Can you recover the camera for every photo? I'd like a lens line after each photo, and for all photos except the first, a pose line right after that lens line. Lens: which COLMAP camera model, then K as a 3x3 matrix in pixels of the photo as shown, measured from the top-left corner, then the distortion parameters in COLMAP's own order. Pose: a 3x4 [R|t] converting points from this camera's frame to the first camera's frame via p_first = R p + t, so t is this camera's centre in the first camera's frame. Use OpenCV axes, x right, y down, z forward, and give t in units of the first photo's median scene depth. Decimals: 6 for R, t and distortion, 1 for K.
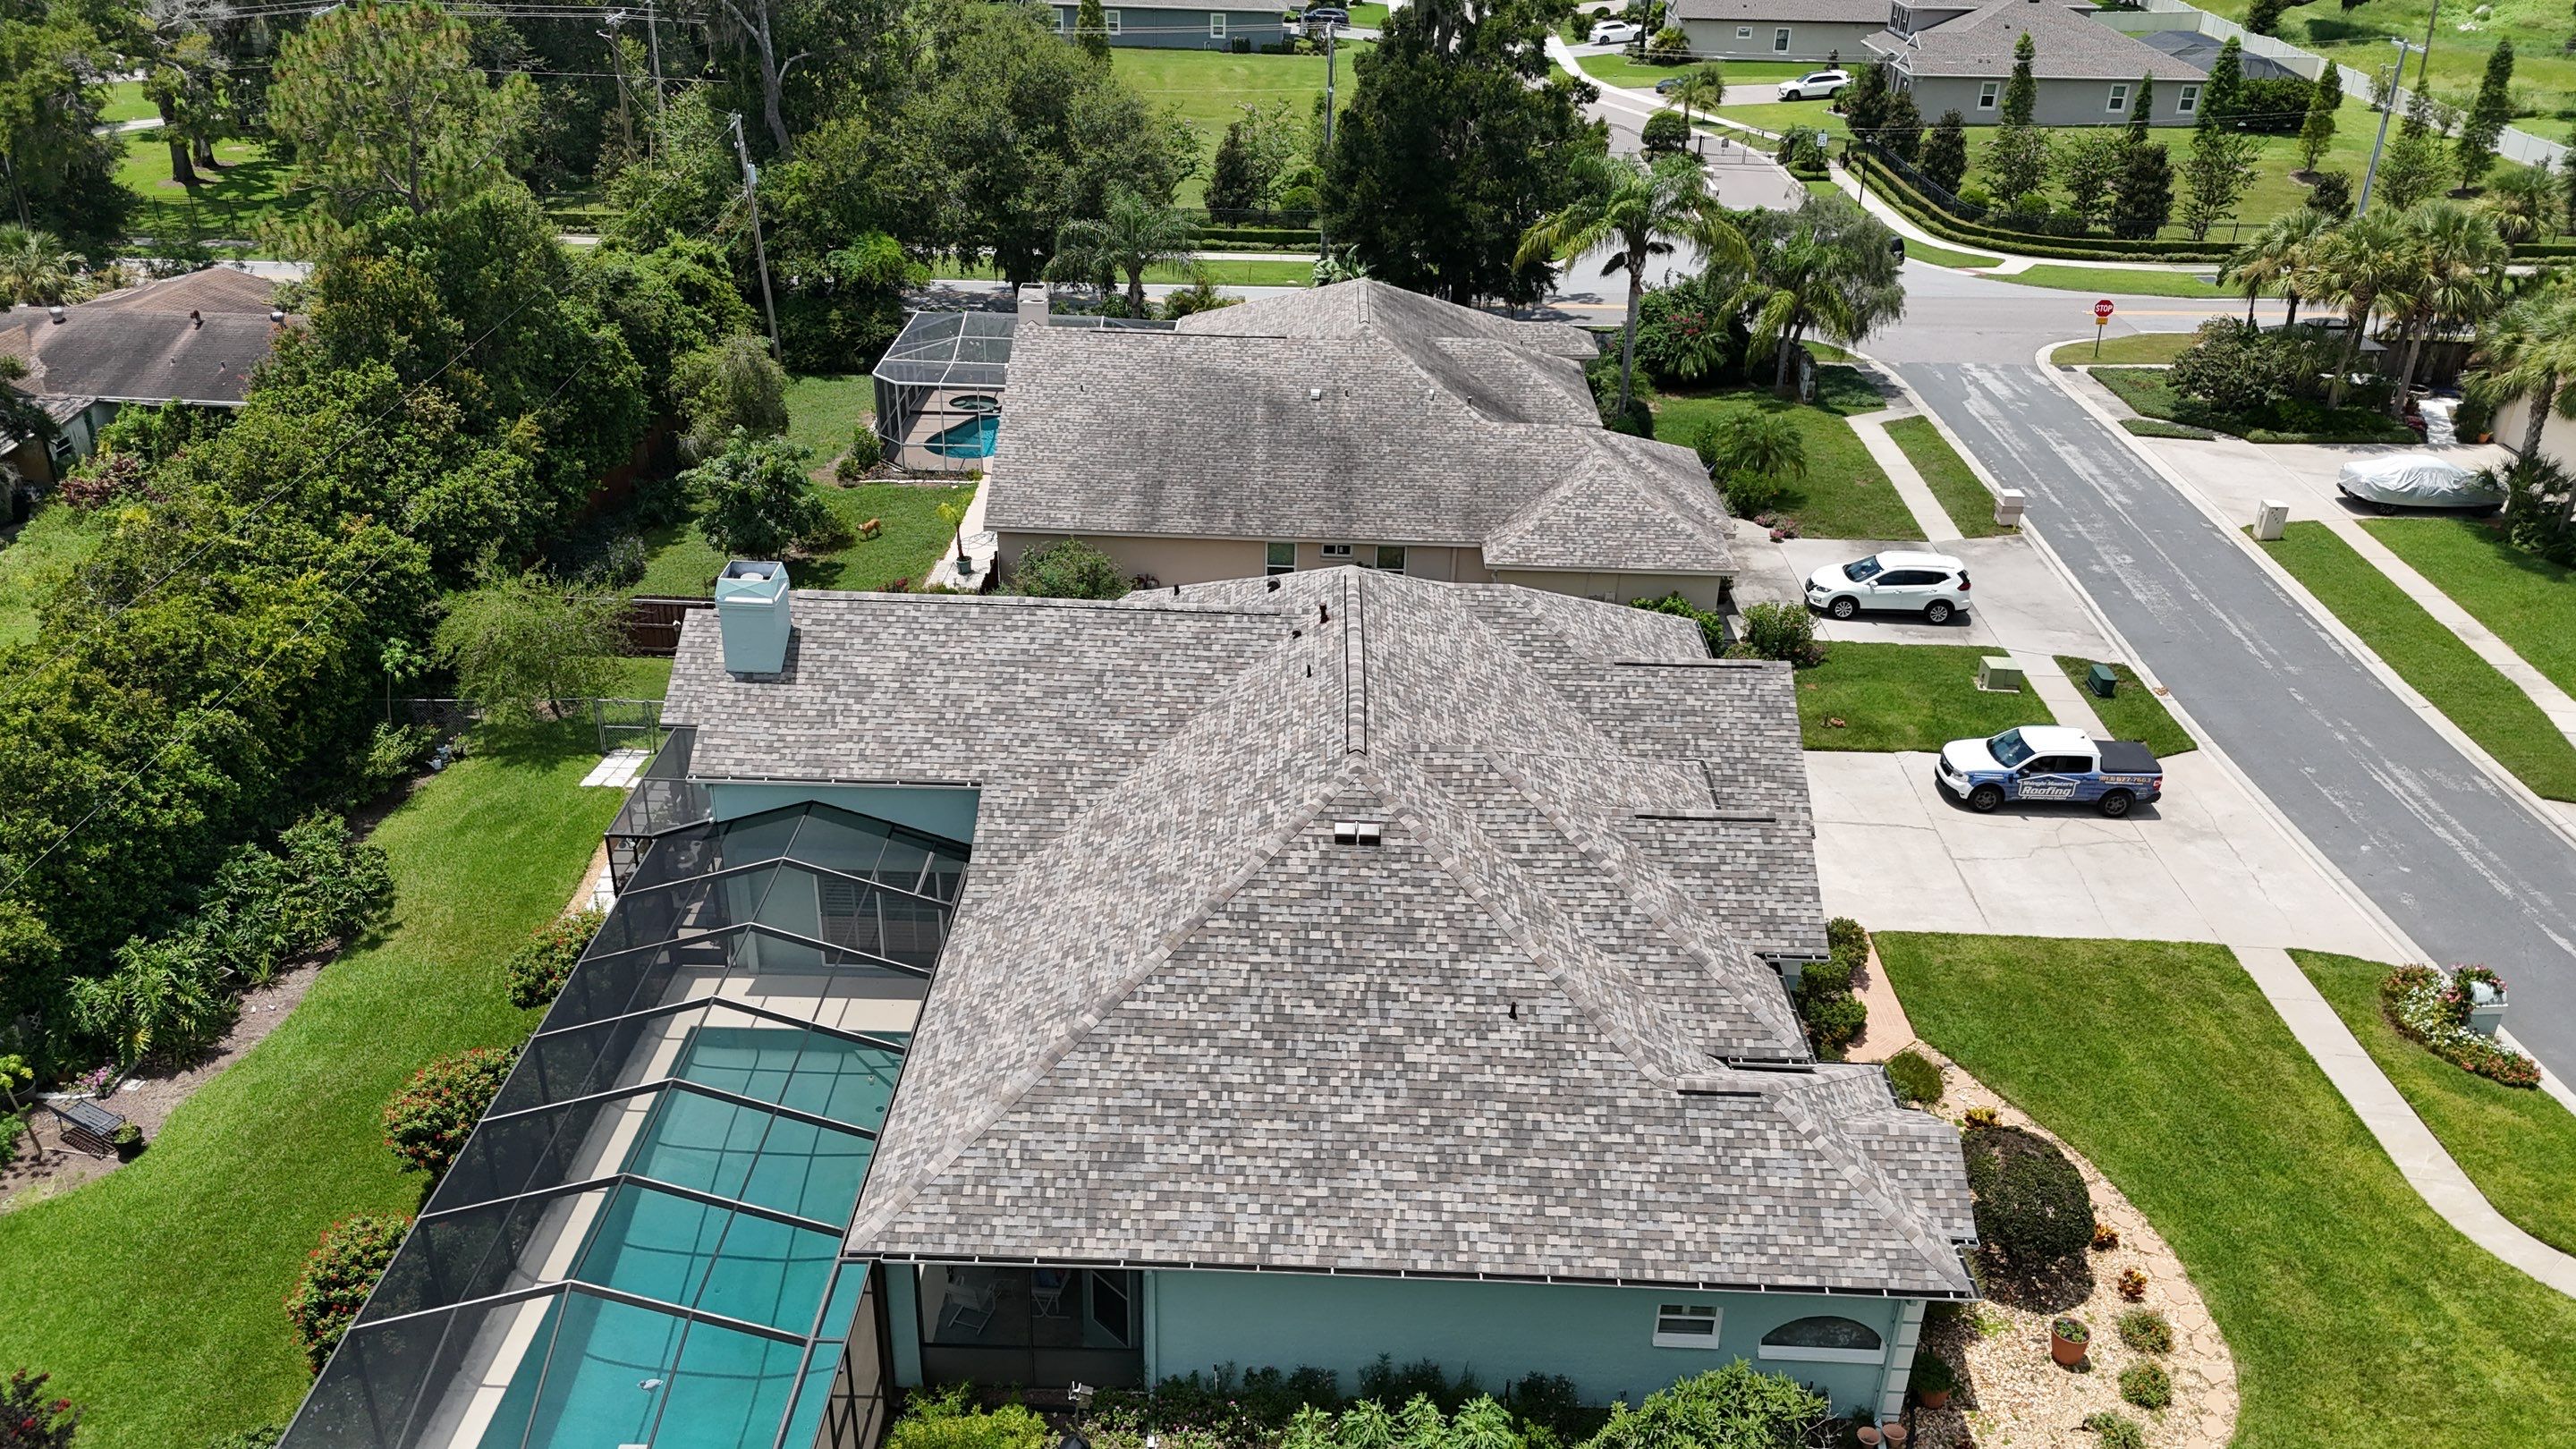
lens RADIAL K [[1890.5, 0, 1280.6], [0, 1890.5, 728.8], [0, 0, 1]] dist [0.075309, -0.057655]
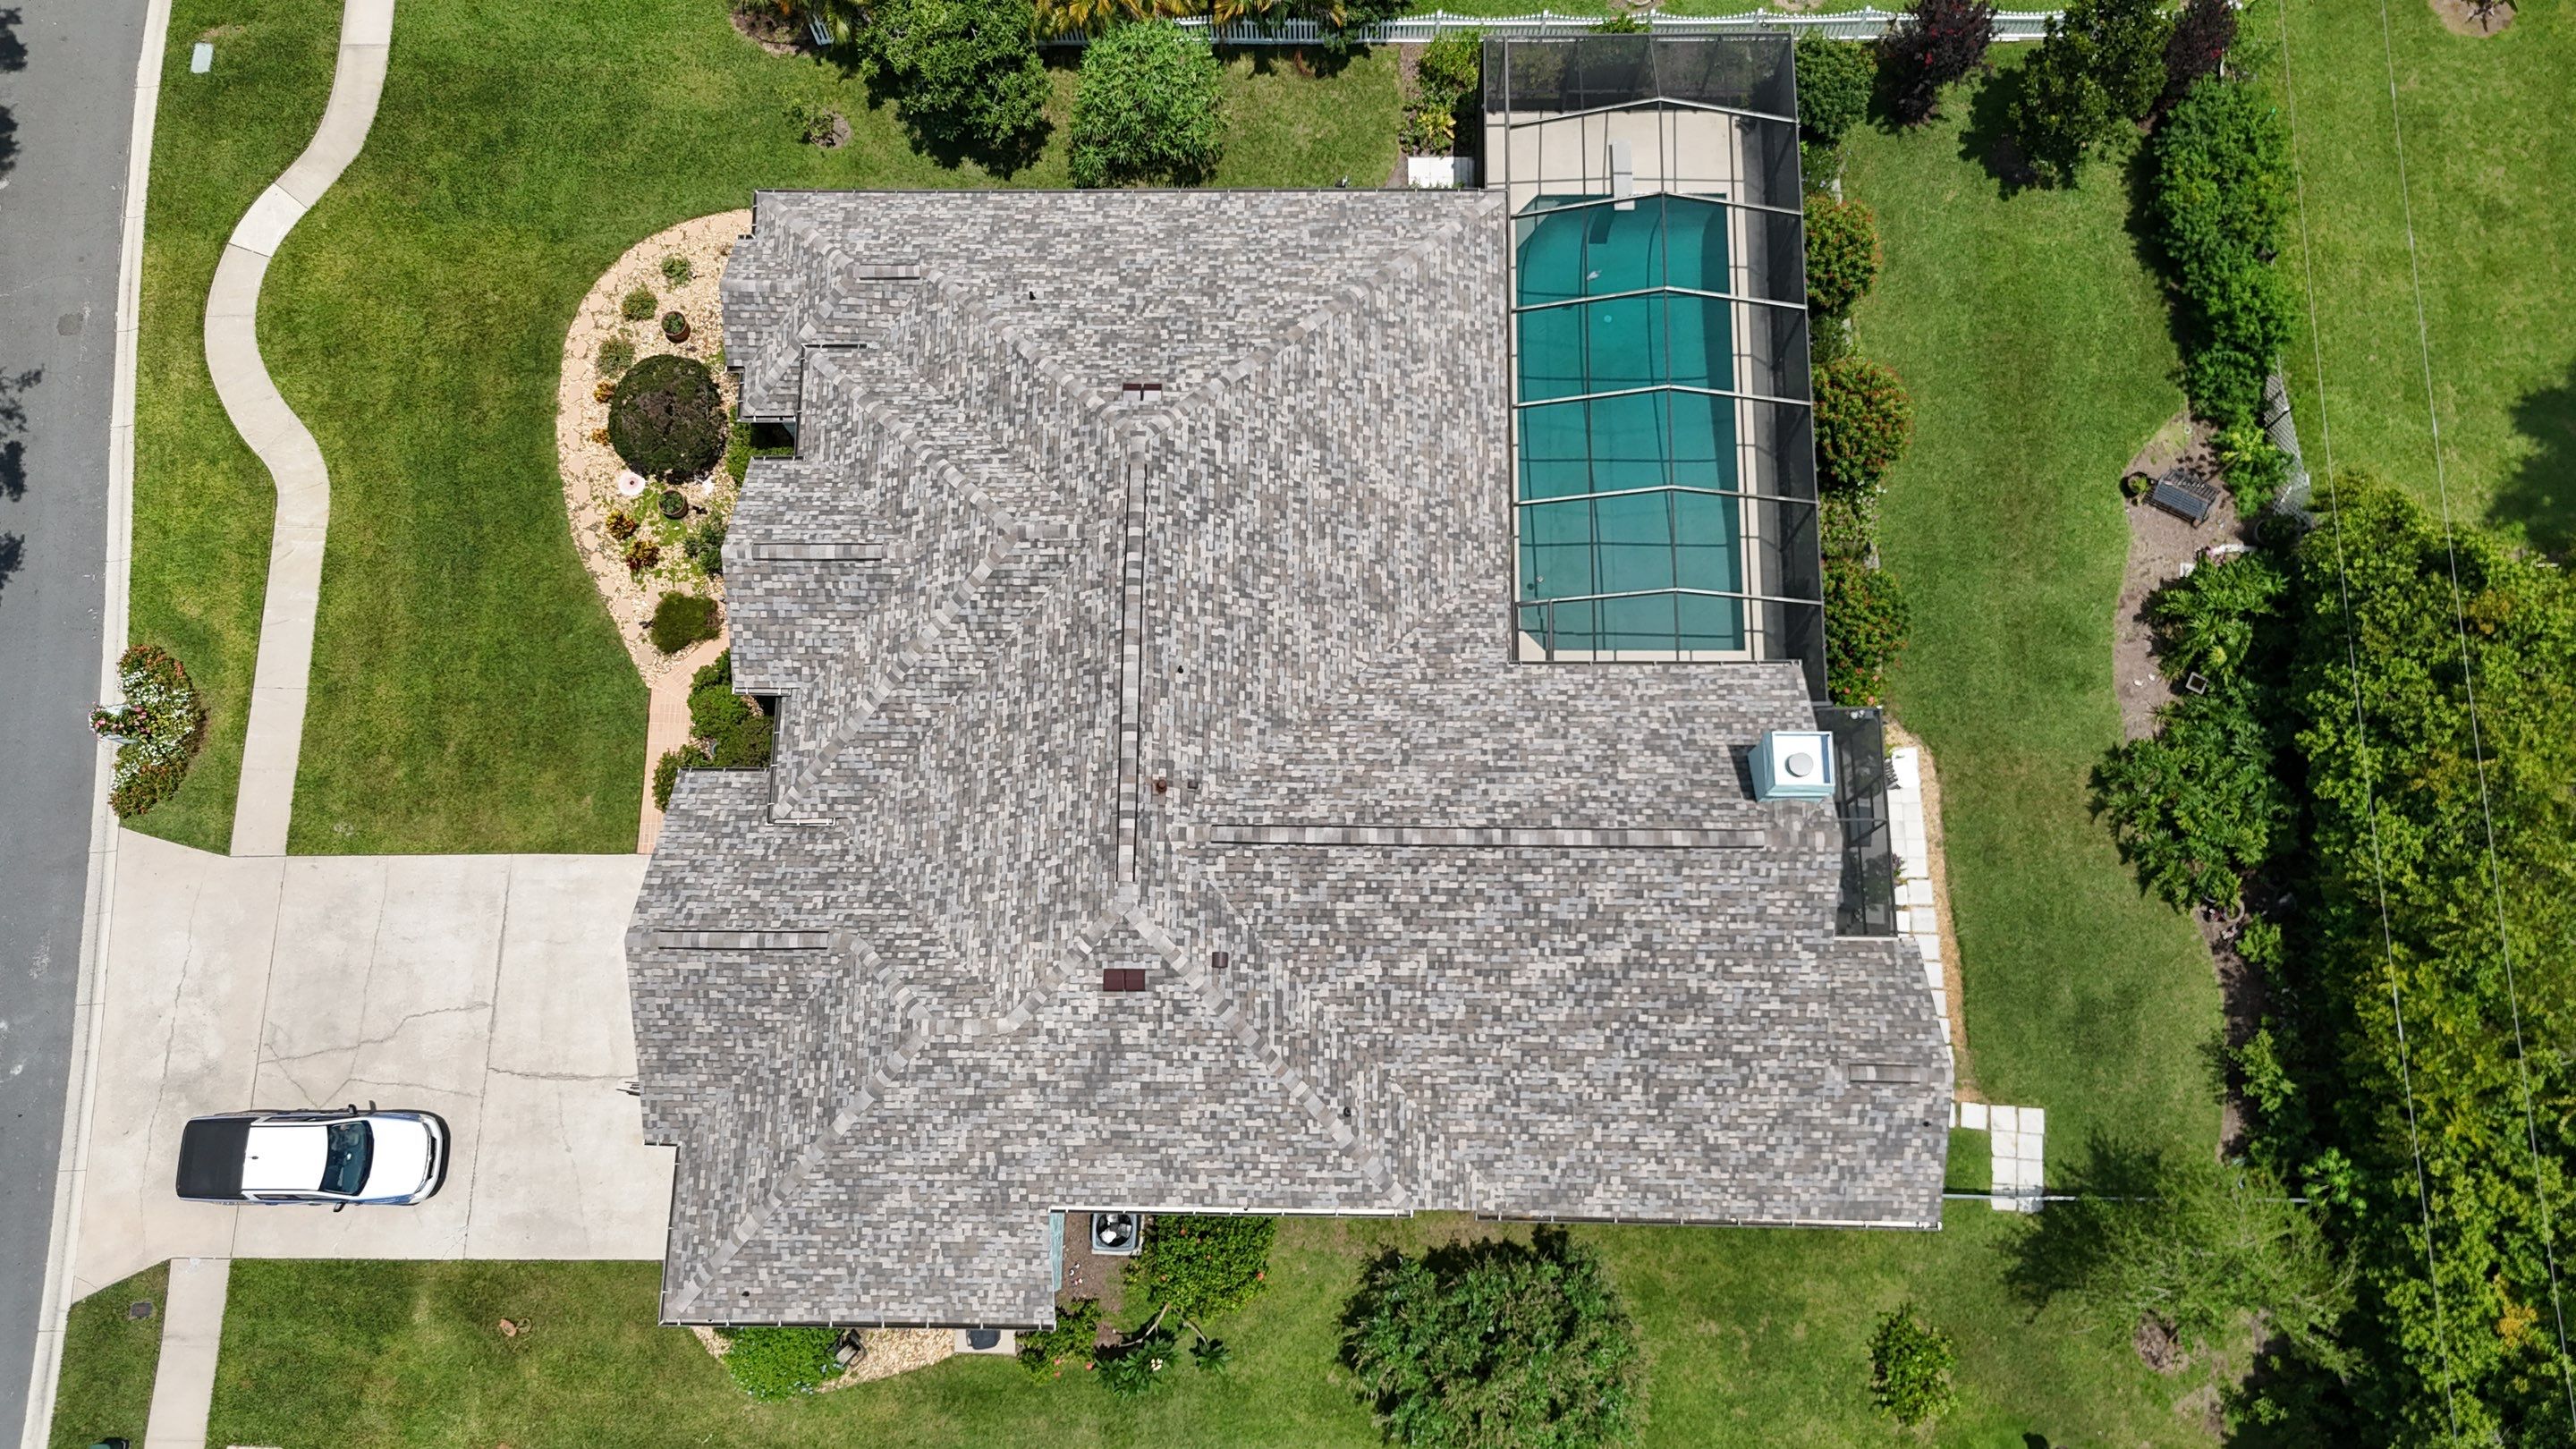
lens RADIAL K [[1890.5, 0, 1292.8], [0, 1890.5, 718.0], [0, 0, 1]] dist [0.075309, -0.057655]
pose [[-0.999873, 0.015361, -0.004227, -0.038412], [-0.007806, -0.241054, 0.970480, -0.984590], [0.013888, 0.970390, 0.241144, 0.802134]]
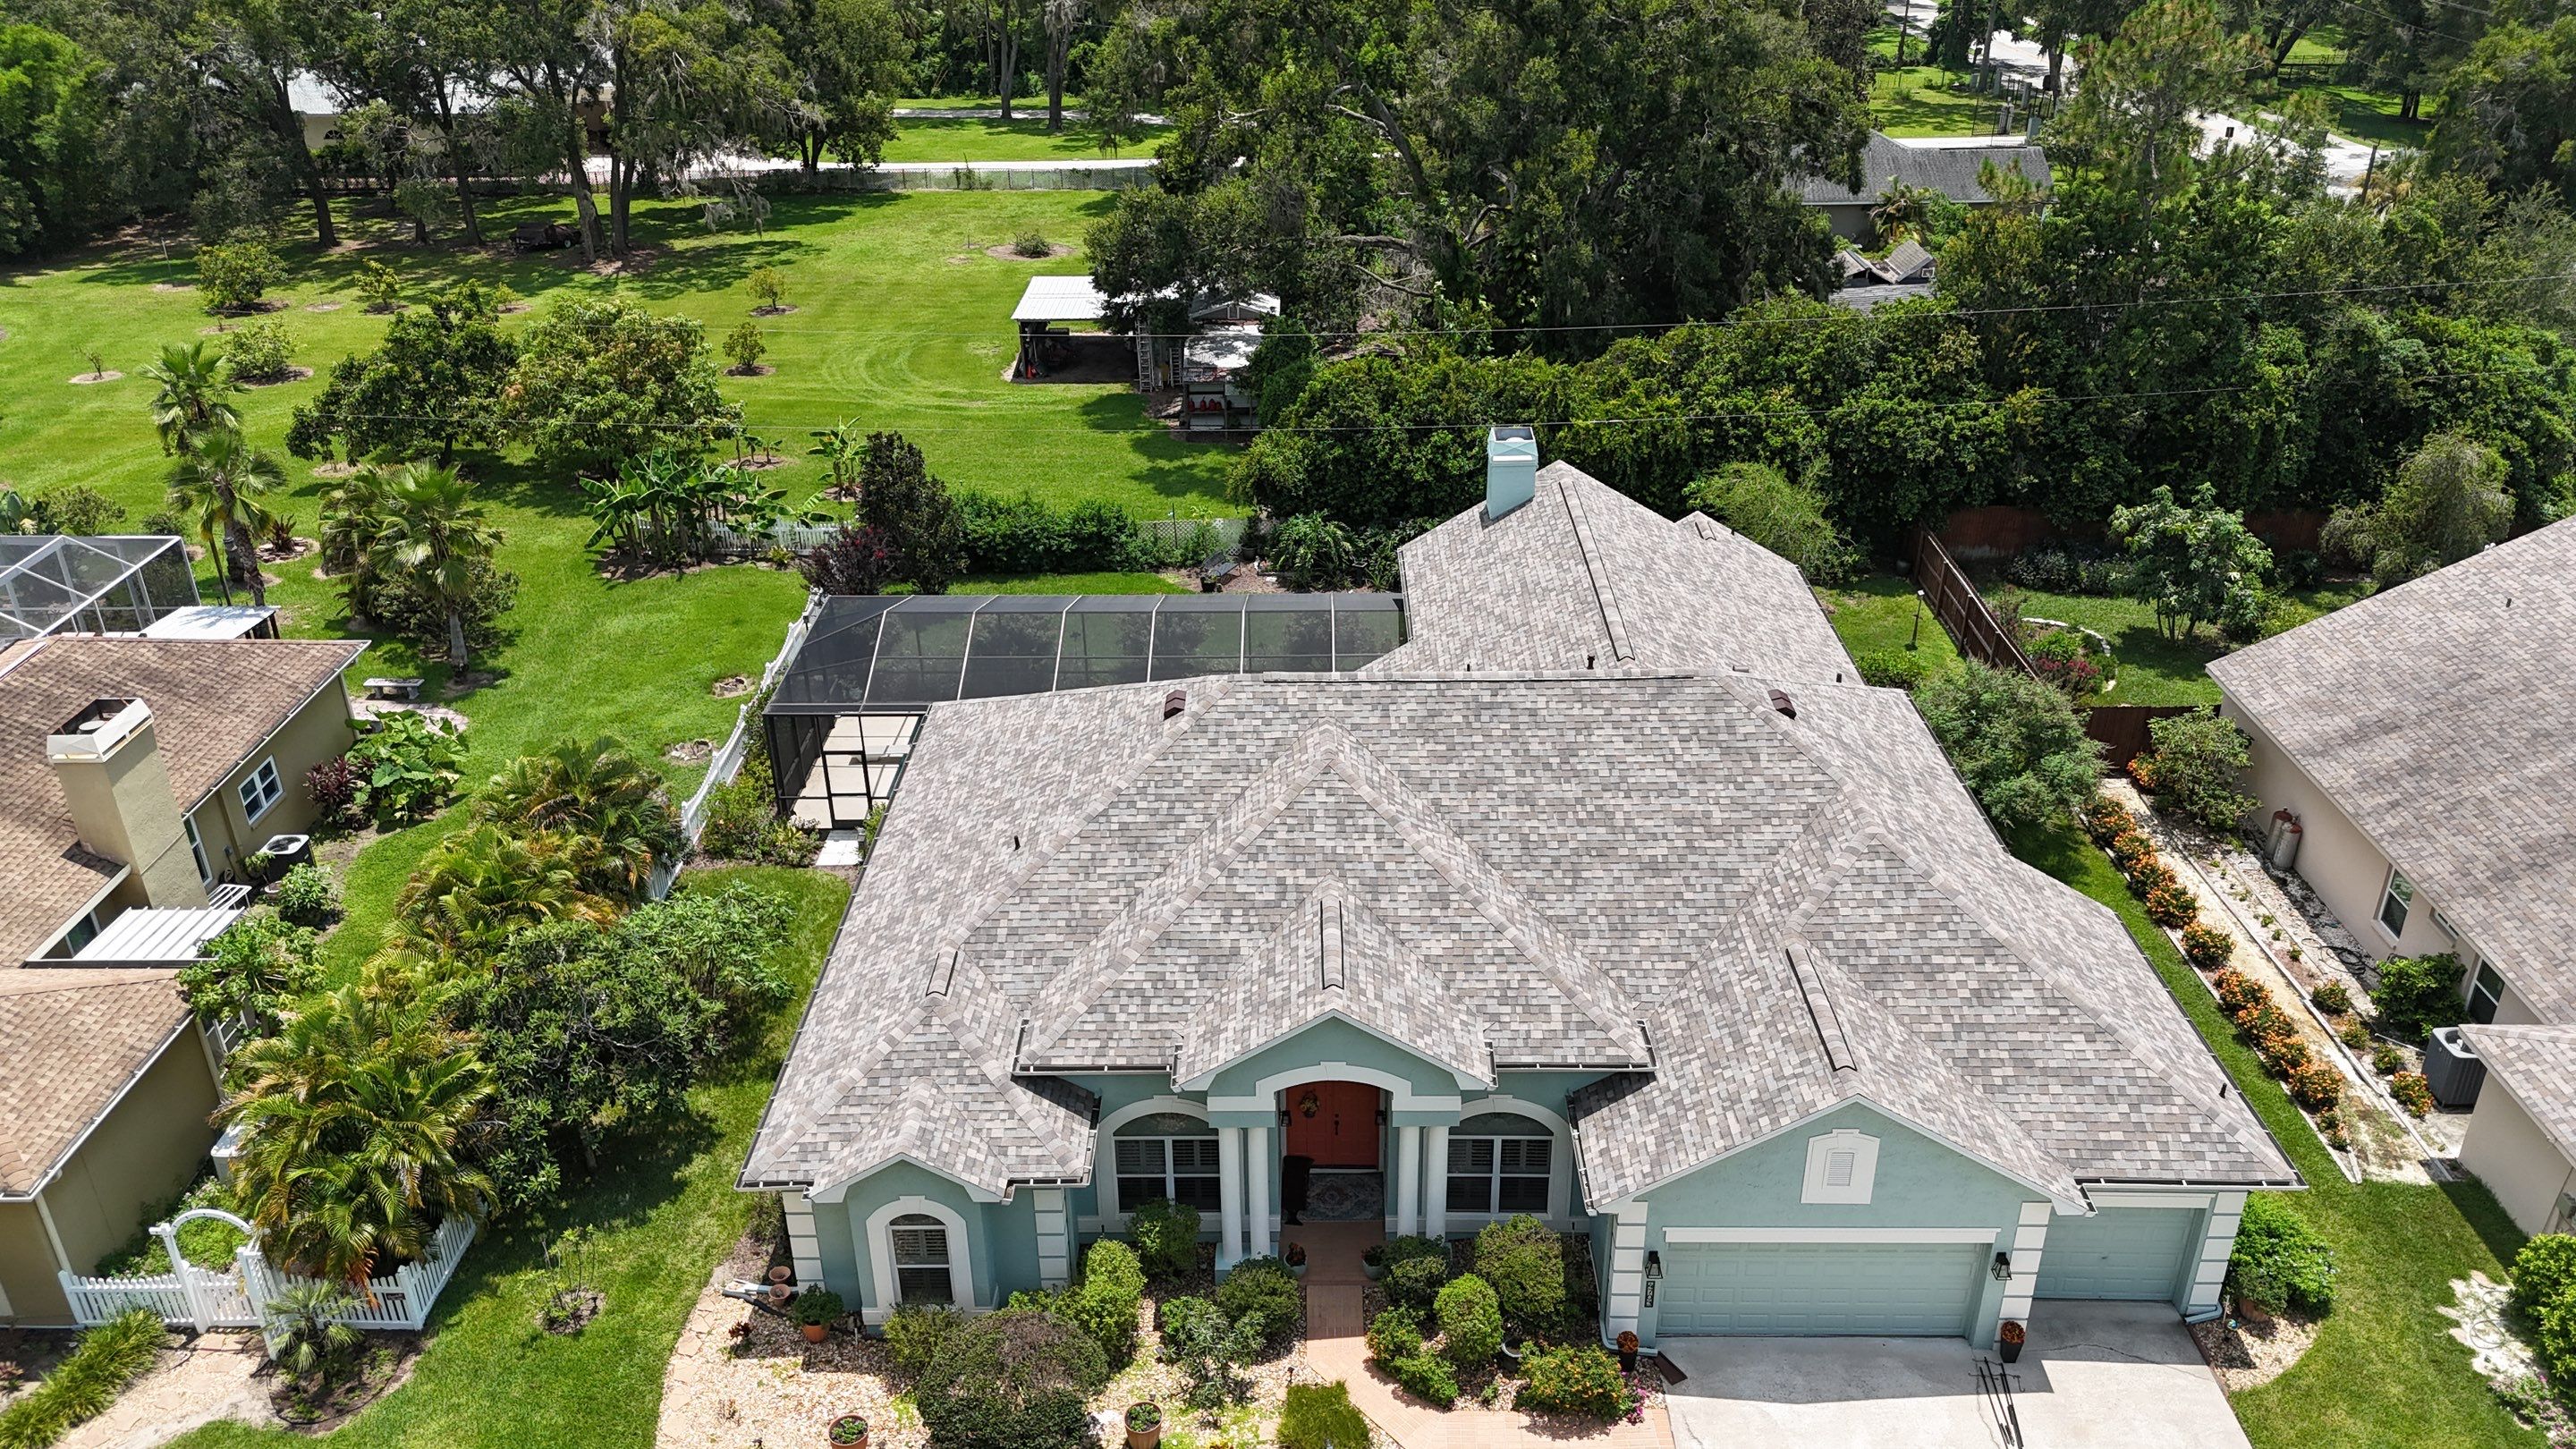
lens RADIAL K [[1890.5, 0, 1287.4], [0, 1890.5, 724.4], [0, 0, 1]] dist [0.075309, -0.057655]
pose [[0.013375, 0.442629, -0.896605, 0.930369], [-0.448836, 0.803930, 0.390183, -0.352096], [0.893514, 0.397210, 0.209420, 0.727328]]
